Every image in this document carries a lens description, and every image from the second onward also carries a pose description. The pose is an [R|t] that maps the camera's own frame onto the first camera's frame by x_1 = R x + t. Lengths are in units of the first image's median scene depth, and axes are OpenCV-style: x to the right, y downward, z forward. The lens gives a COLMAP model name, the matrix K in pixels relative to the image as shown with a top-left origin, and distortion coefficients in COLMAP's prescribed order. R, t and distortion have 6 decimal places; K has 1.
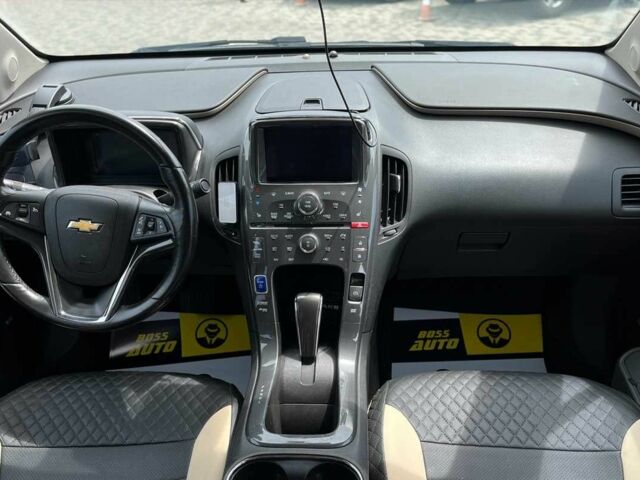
lens RADIAL K [[595.4, 0, 314.4], [0, 595.4, 299.2], [0, 0, 1]] dist [0.054478, -0.082479]
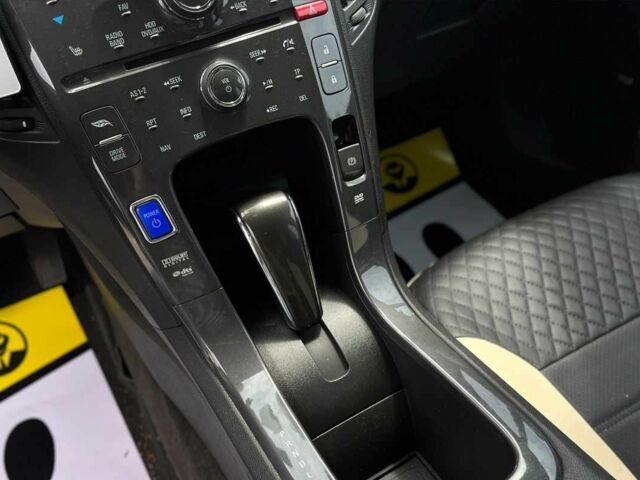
lens RADIAL K [[595.4, 0, 314.4], [0, 595.4, 299.2], [0, 0, 1]] dist [0.054478, -0.082479]
pose [[0.827977, -0.423228, 0.367874, -0.174713], [0.346094, 0.901856, 0.258601, -0.043416], [-0.441216, -0.086796, 0.893193, 0.568941]]
